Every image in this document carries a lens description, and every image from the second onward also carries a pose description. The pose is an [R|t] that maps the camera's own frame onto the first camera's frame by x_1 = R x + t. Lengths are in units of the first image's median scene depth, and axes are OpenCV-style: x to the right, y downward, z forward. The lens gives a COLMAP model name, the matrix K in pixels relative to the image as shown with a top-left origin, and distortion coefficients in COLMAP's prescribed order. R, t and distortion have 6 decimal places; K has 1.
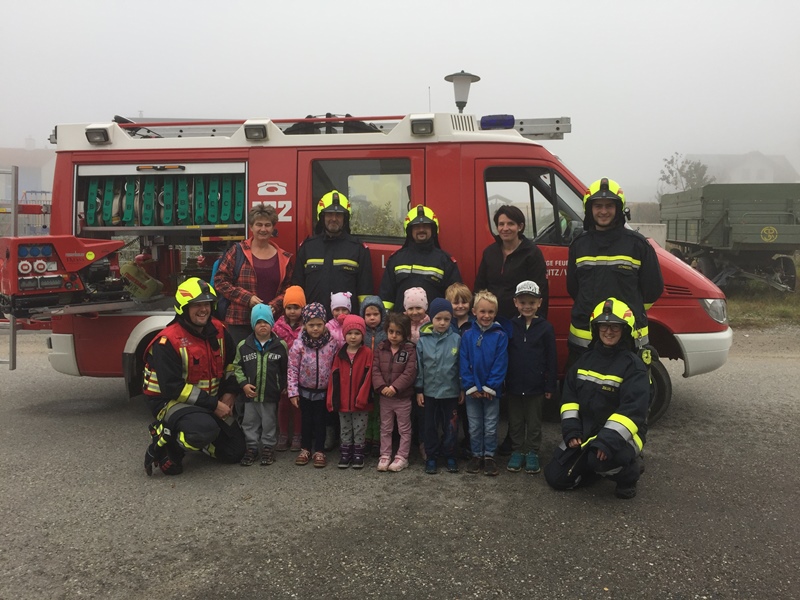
lens RADIAL K [[713.5, 0, 395.8], [0, 713.5, 295.6], [0, 0, 1]] dist [0.087823, -0.101855]
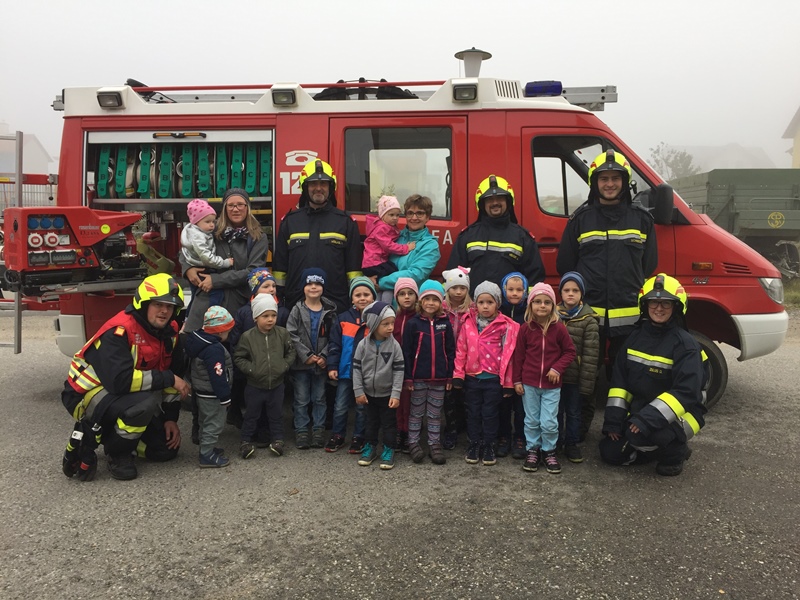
lens RADIAL K [[713.5, 0, 395.7], [0, 713.5, 290.4], [0, 0, 1]] dist [0.087823, -0.101855]
pose [[0.999377, 0.002131, 0.035224, -0.083410], [-0.002306, 0.999985, 0.004927, 0.016841], [-0.035213, -0.005005, 0.999367, 0.067928]]
